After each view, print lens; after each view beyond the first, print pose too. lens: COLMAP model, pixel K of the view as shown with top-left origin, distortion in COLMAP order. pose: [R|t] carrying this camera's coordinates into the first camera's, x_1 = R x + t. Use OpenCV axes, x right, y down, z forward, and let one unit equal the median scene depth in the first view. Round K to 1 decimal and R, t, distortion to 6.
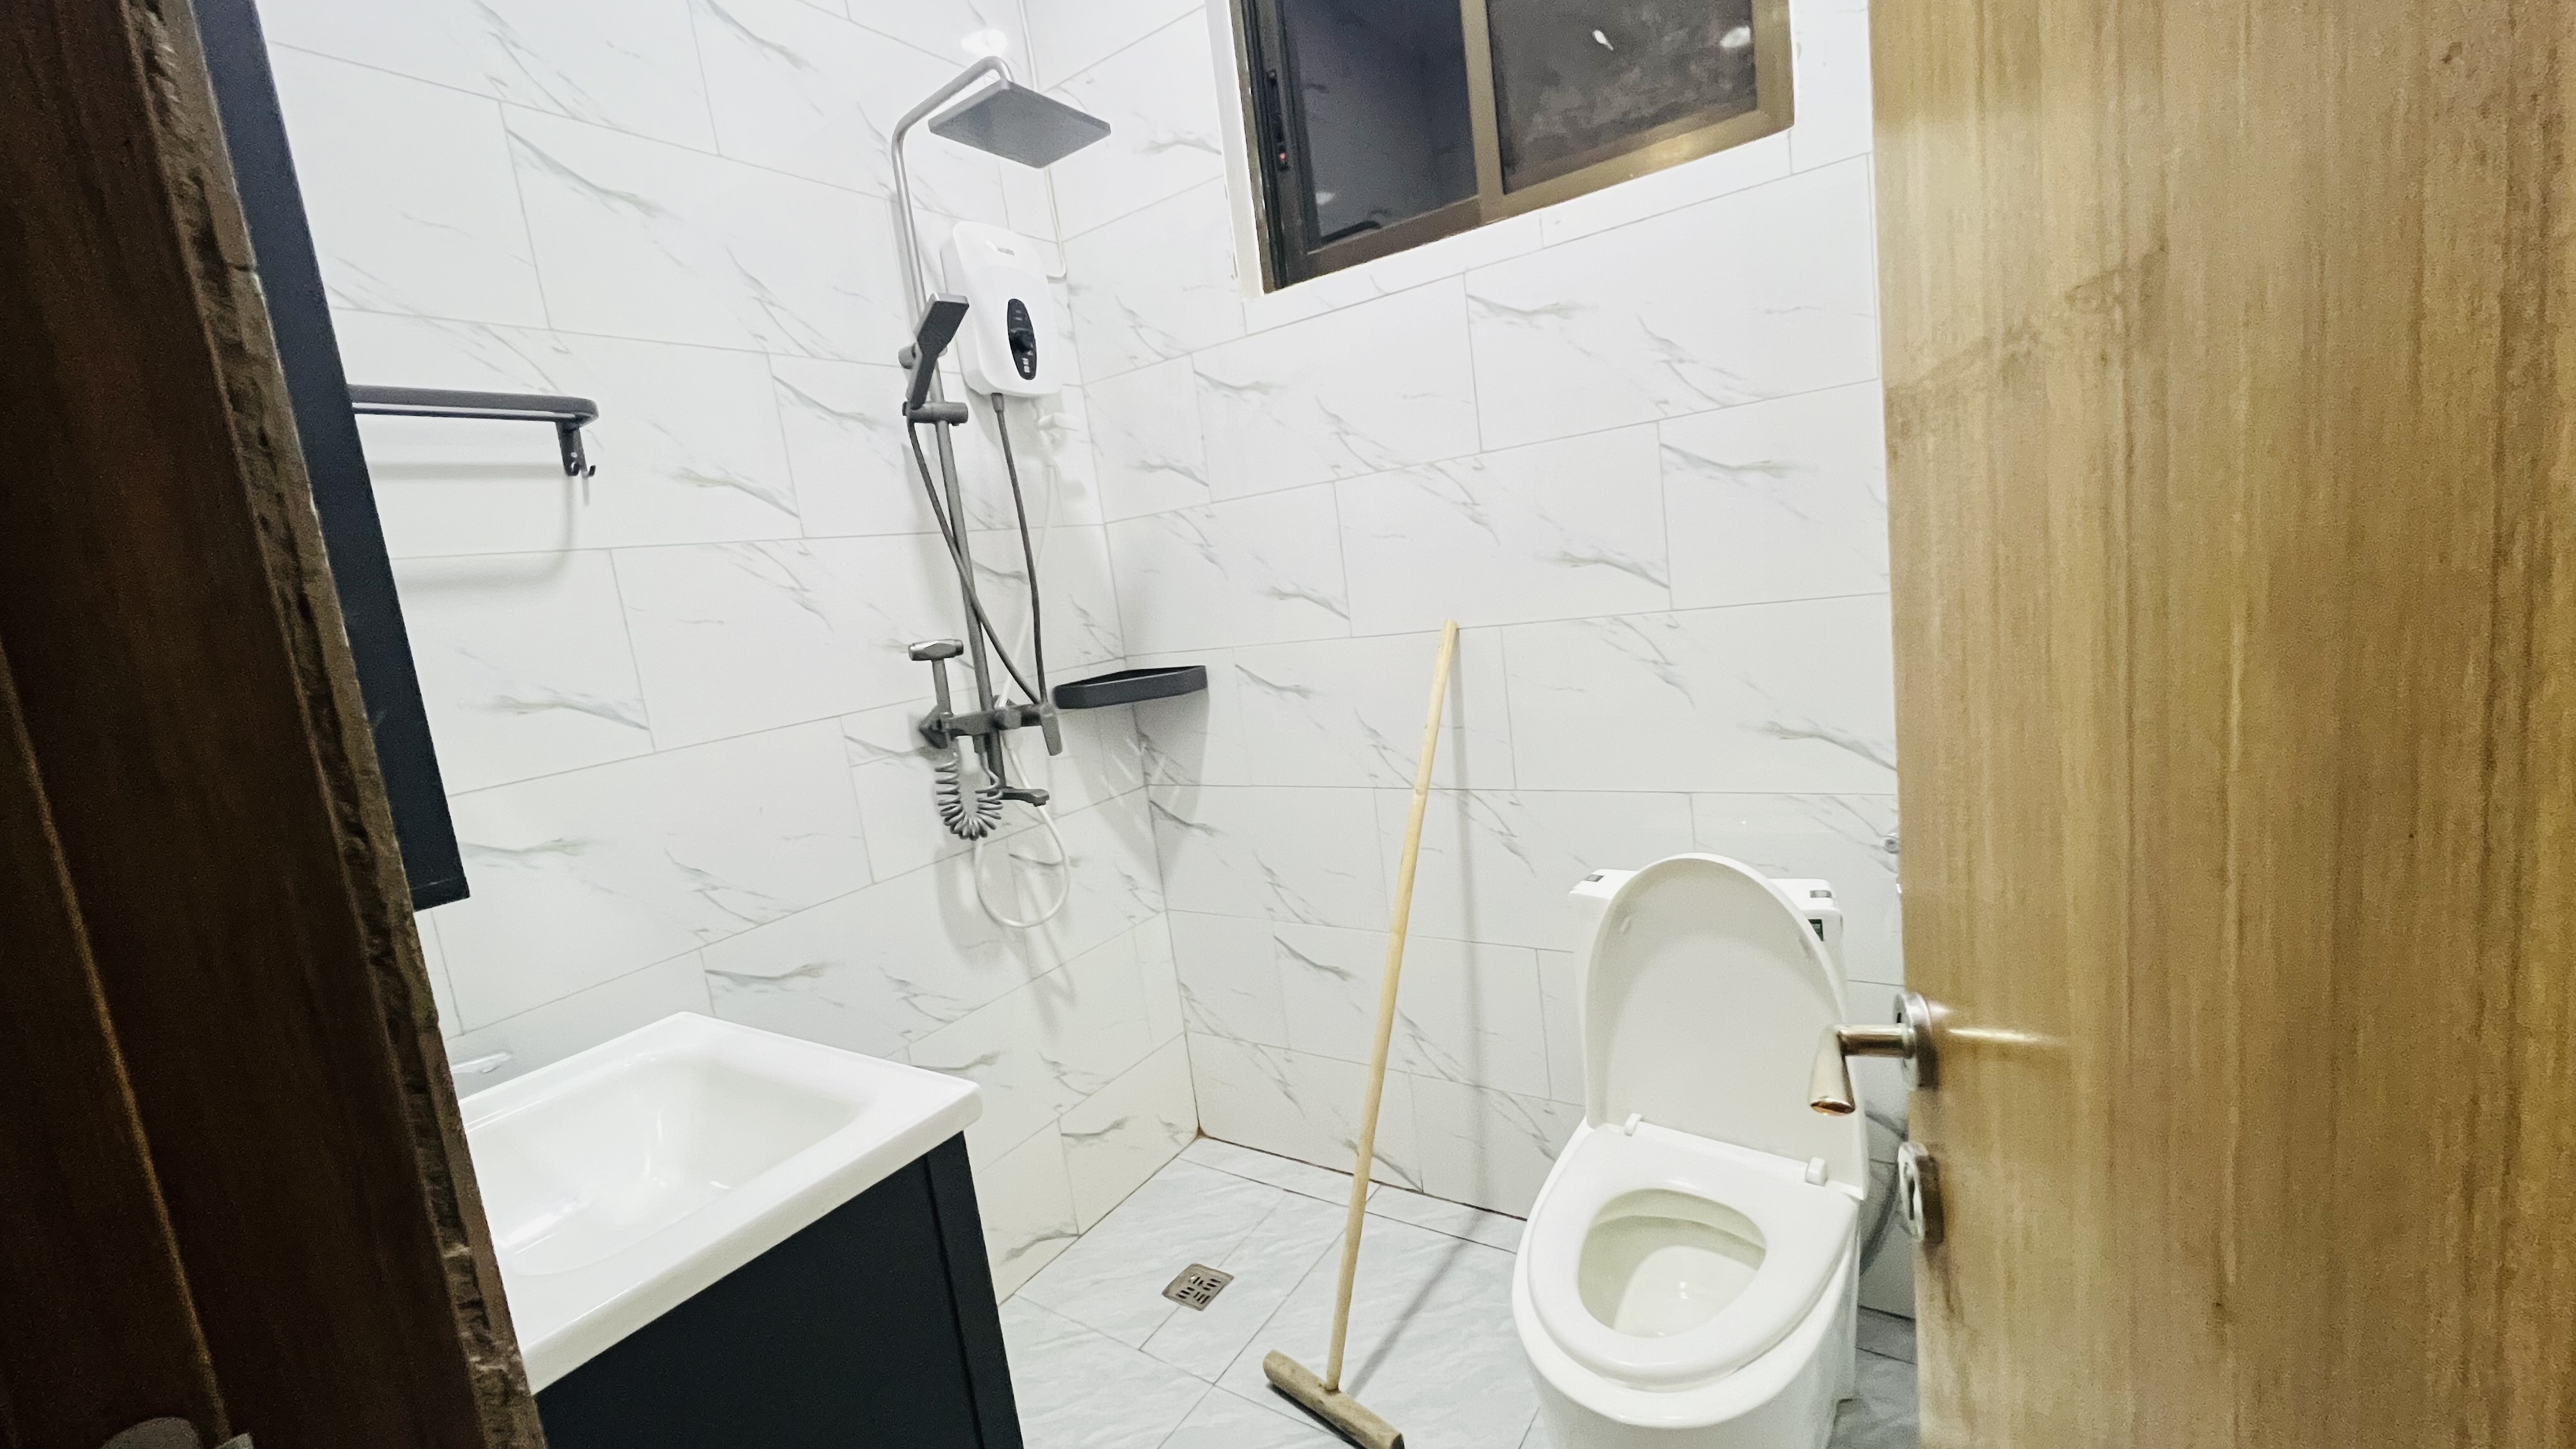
lens RADIAL K [[1031.0, 0, 1285.8], [0, 1031.0, 726.6], [0, 0, 1]] dist [0.000260, 0.000330]
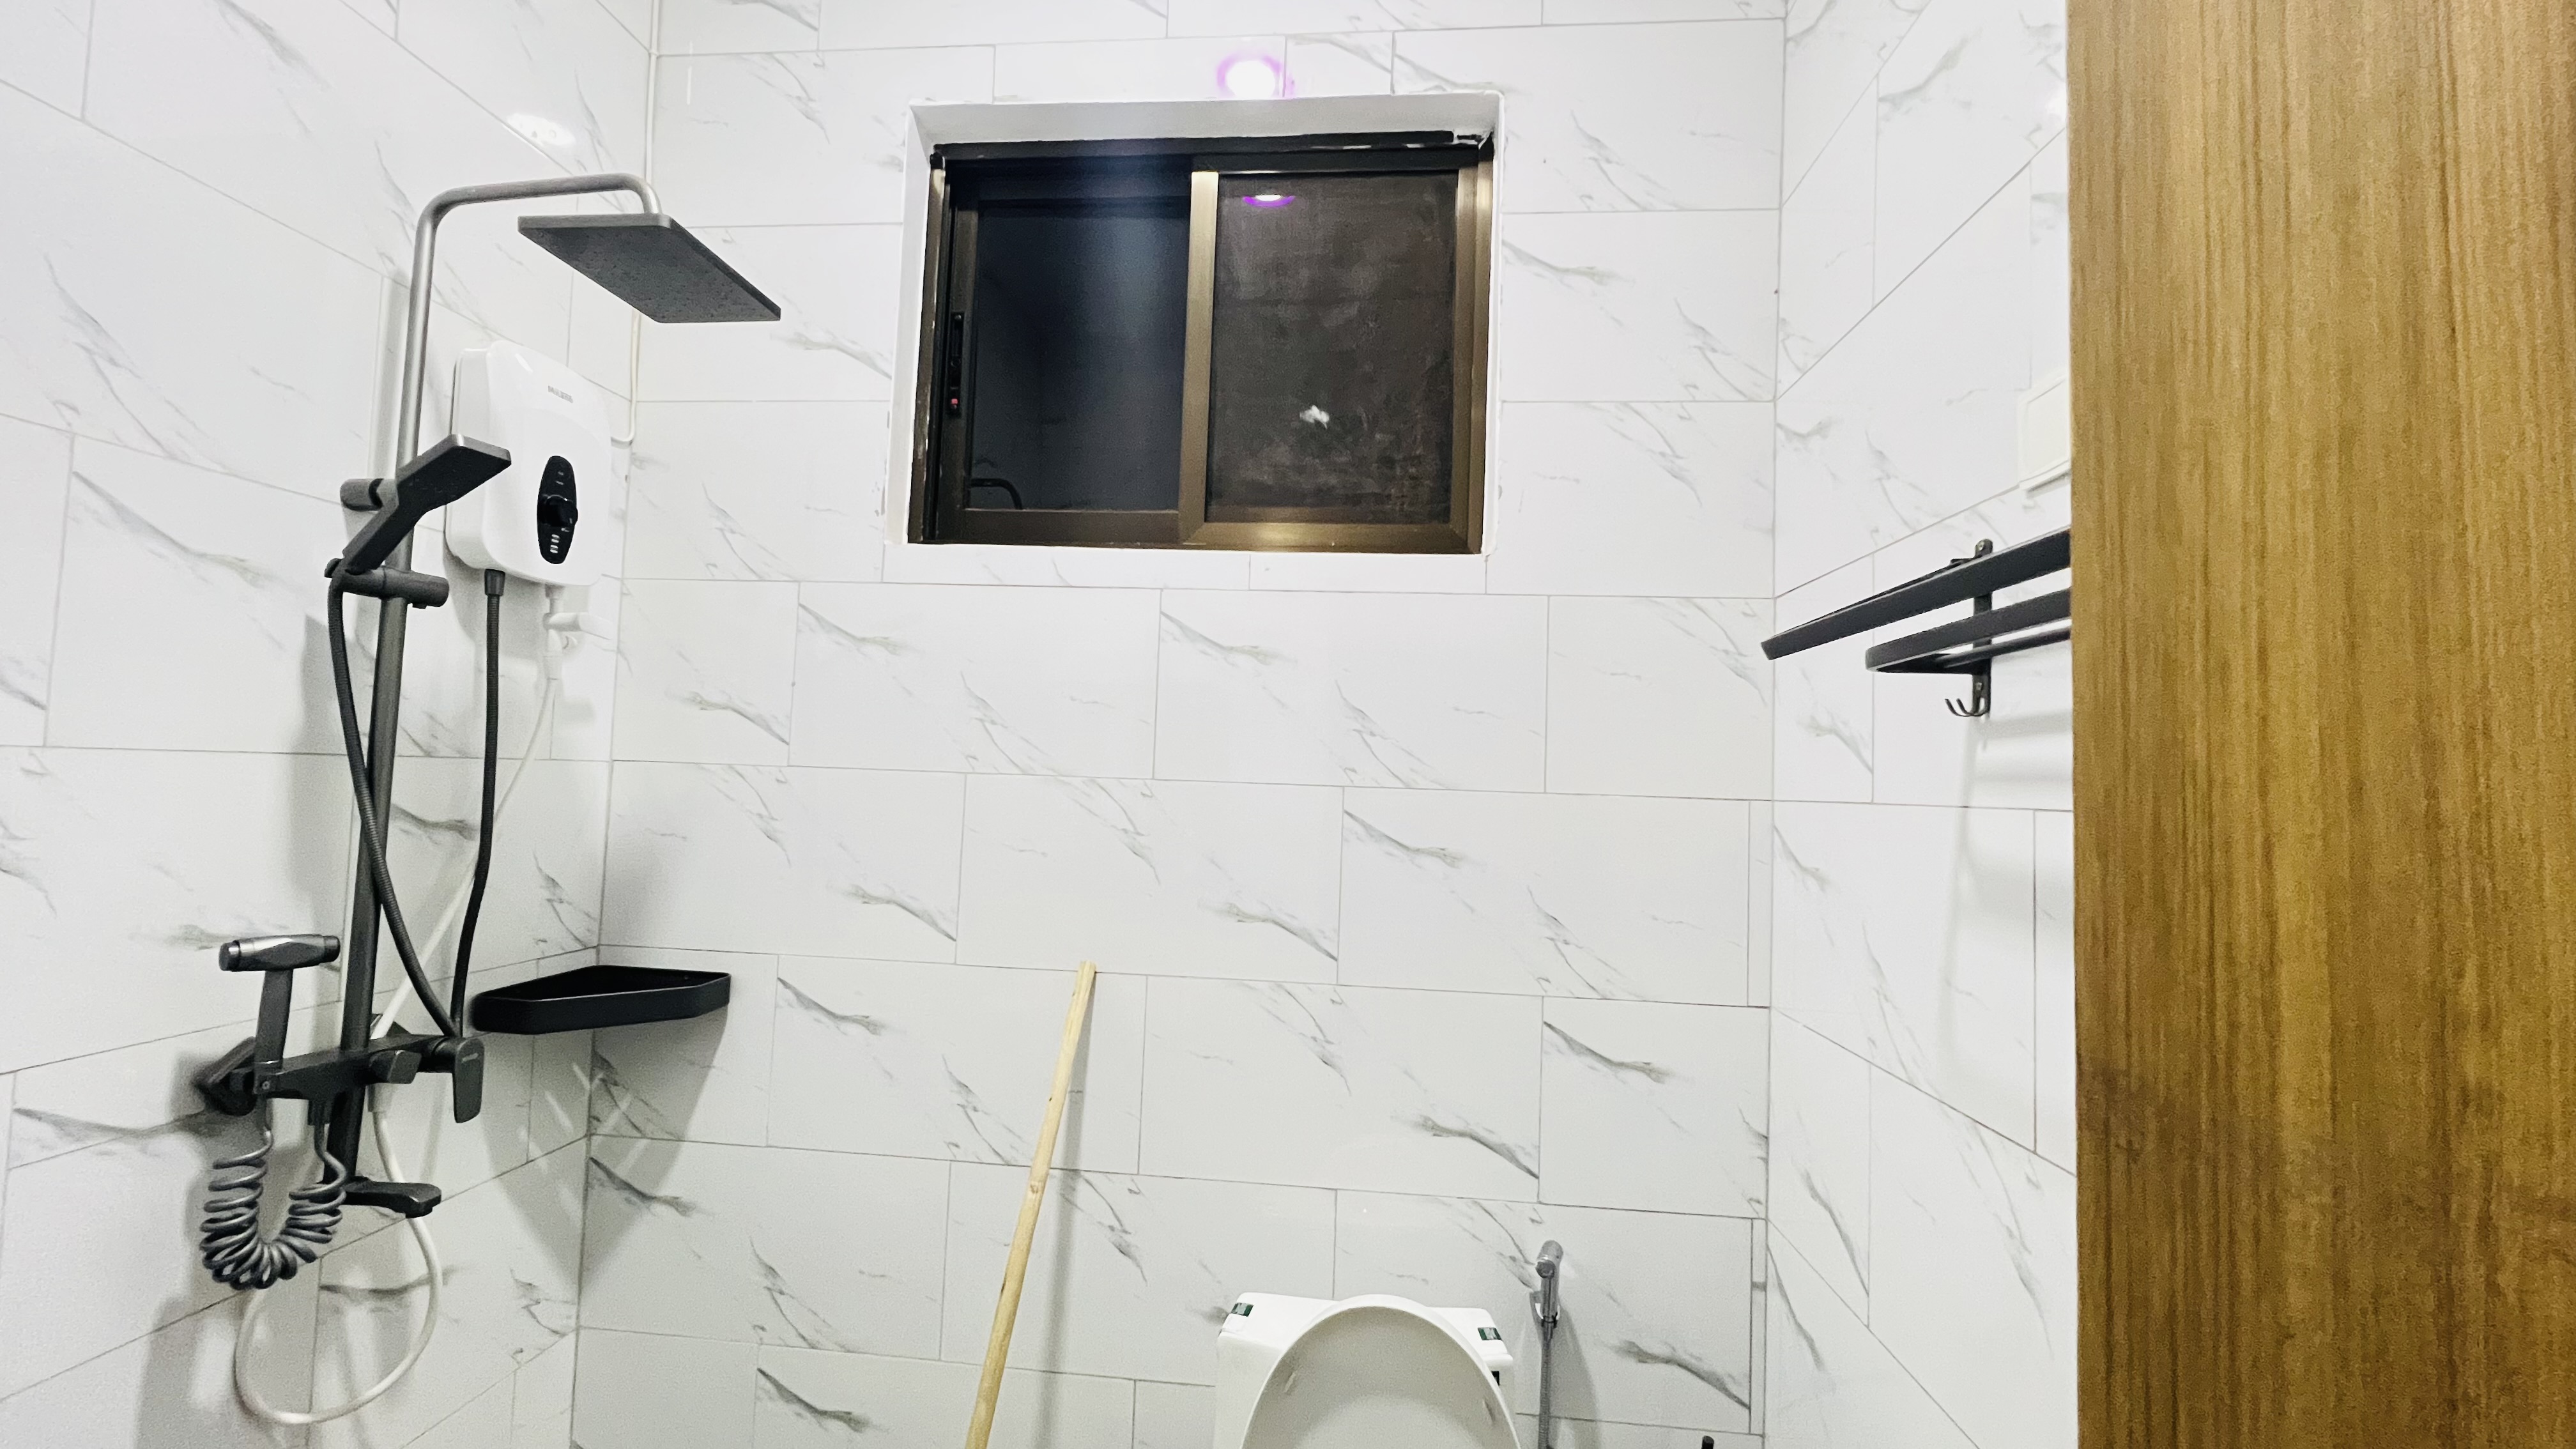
lens RADIAL K [[1031.0, 0, 1281.9], [0, 1031.0, 723.0], [0, 0, 1]] dist [0.000260, 0.000330]
pose [[0.866360, 0.184035, 0.464274, -0.126976], [-0.076690, 0.967626, -0.240454, -0.097083], [-0.493496, 0.172714, 0.852427, 0.158232]]
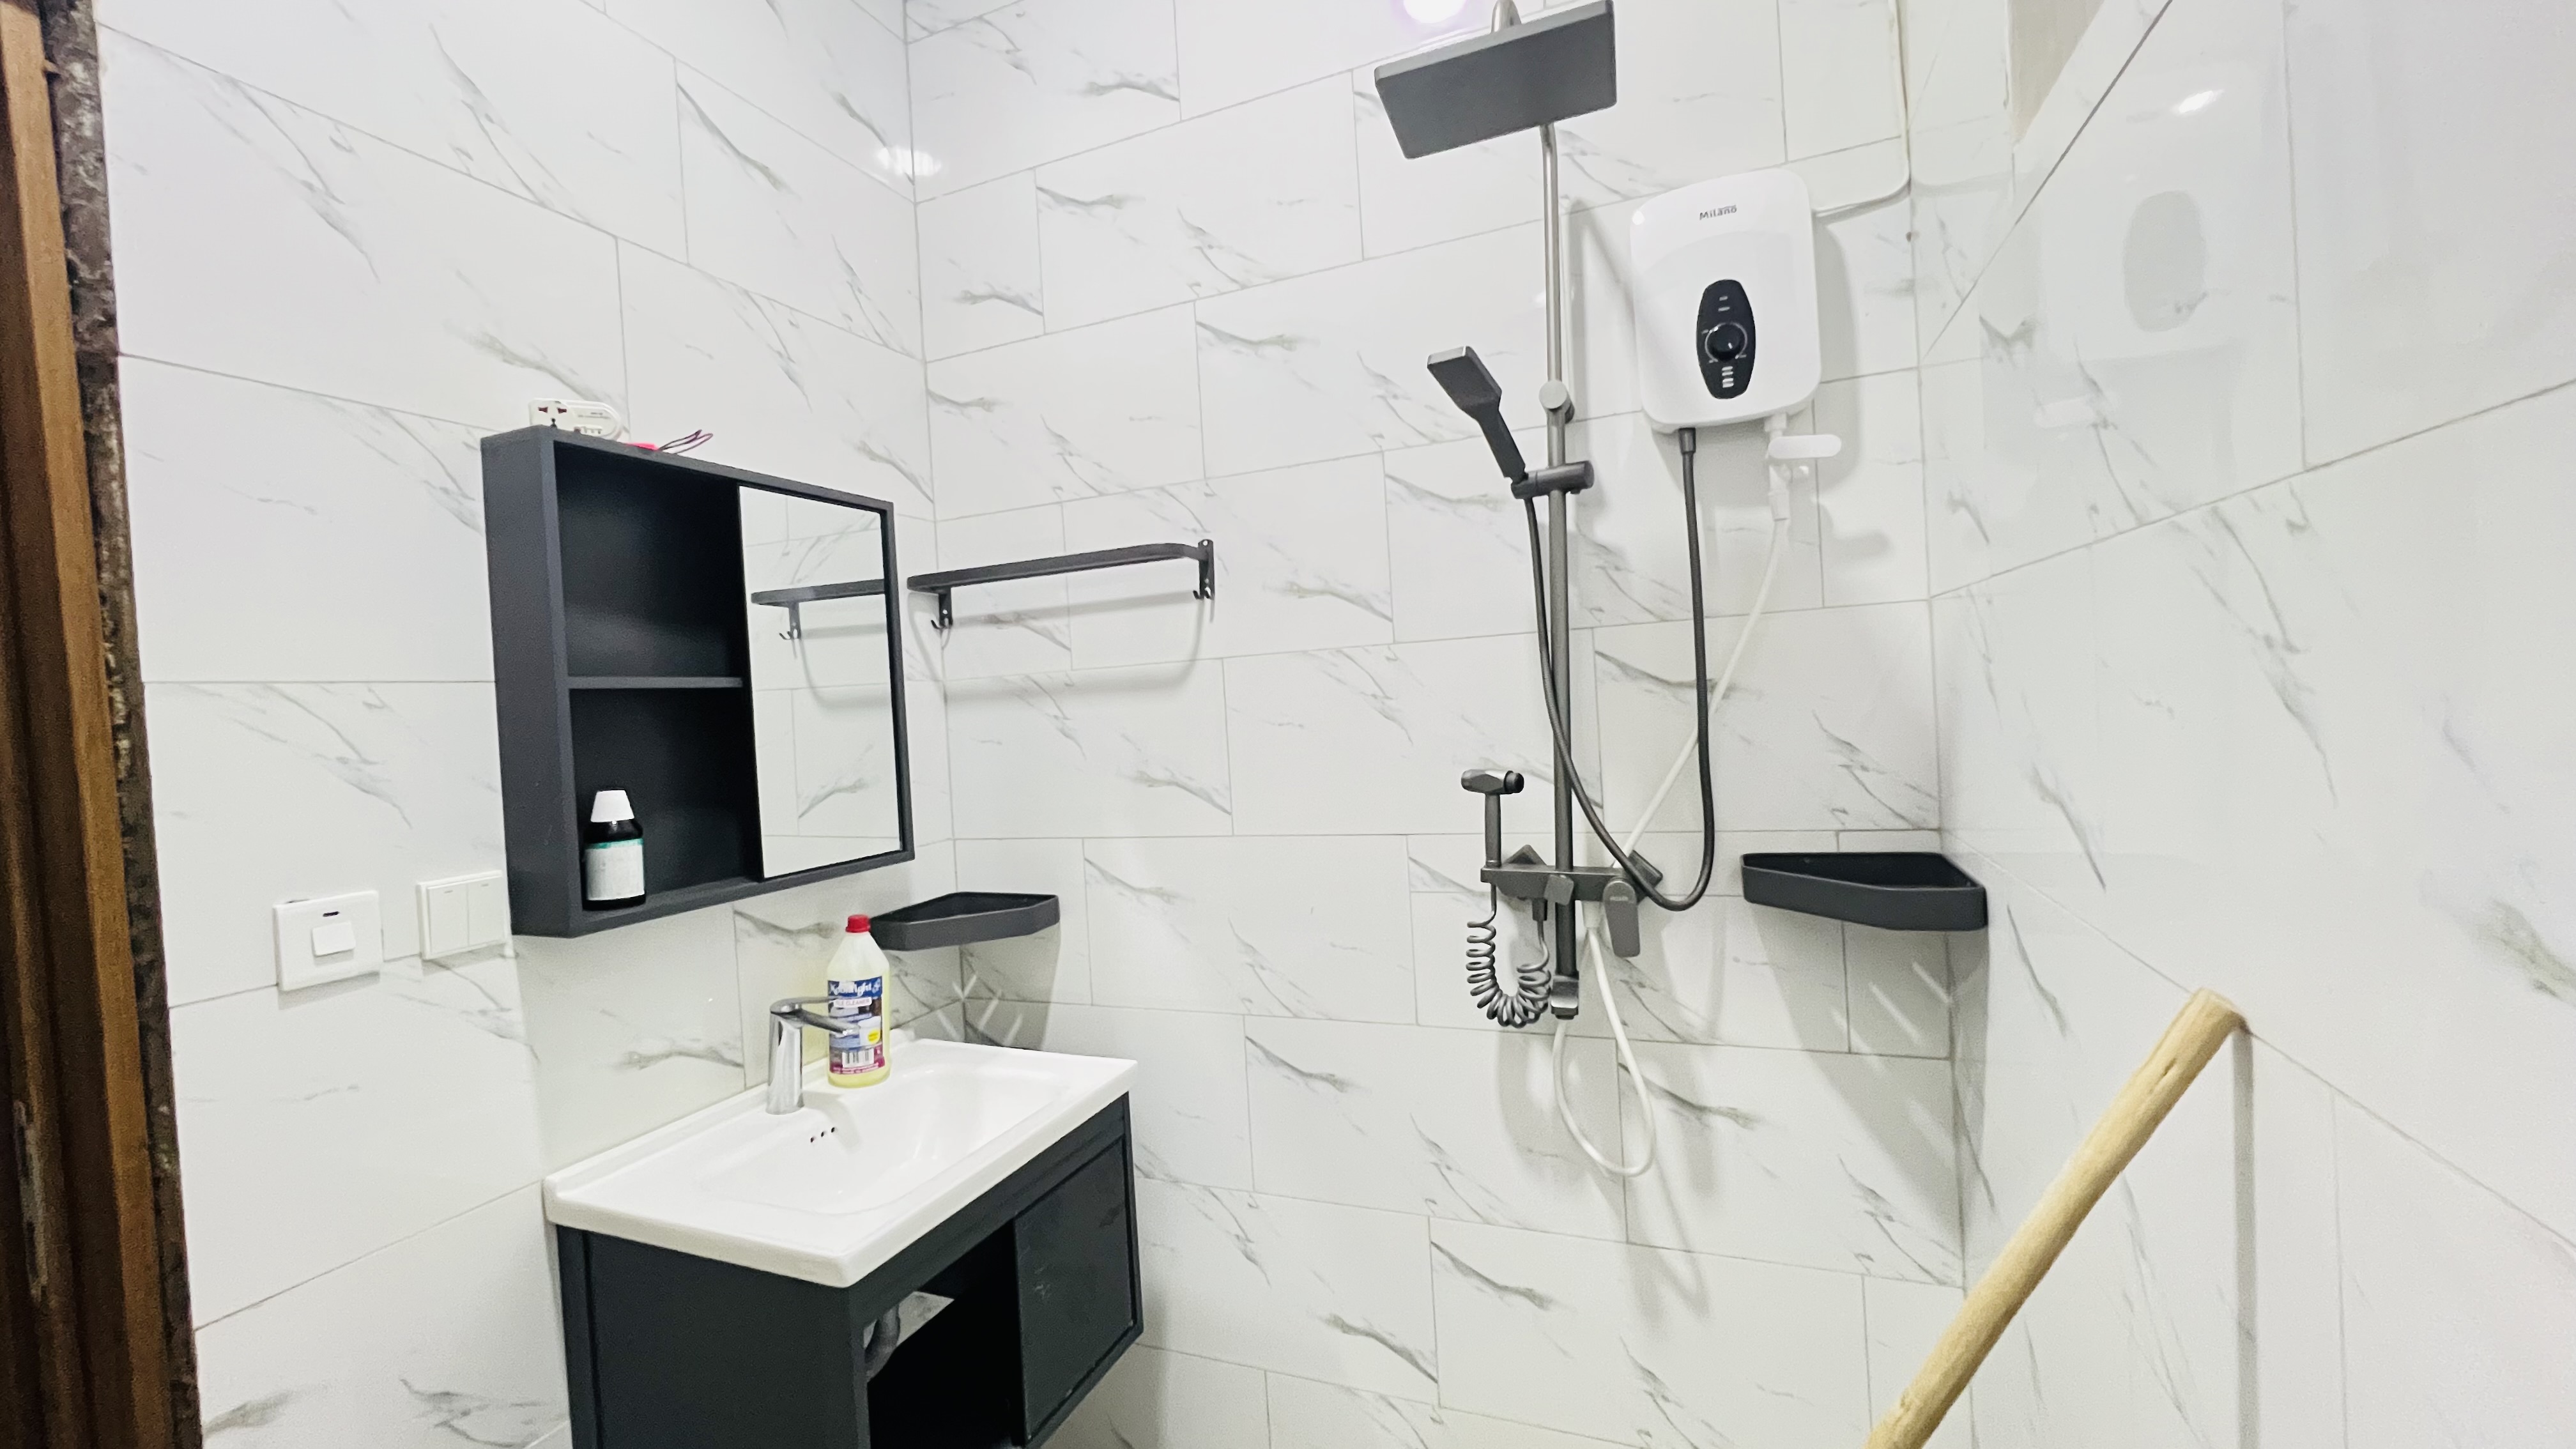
lens RADIAL K [[1031.0, 0, 1299.3], [0, 1031.0, 726.1], [0, 0, 1]] dist [0.000260, 0.000330]
pose [[0.205310, 0.136973, -0.969065, 0.379954], [-0.109433, 0.987162, 0.116346, -0.181293], [0.972560, 0.082161, 0.217664, 0.626831]]
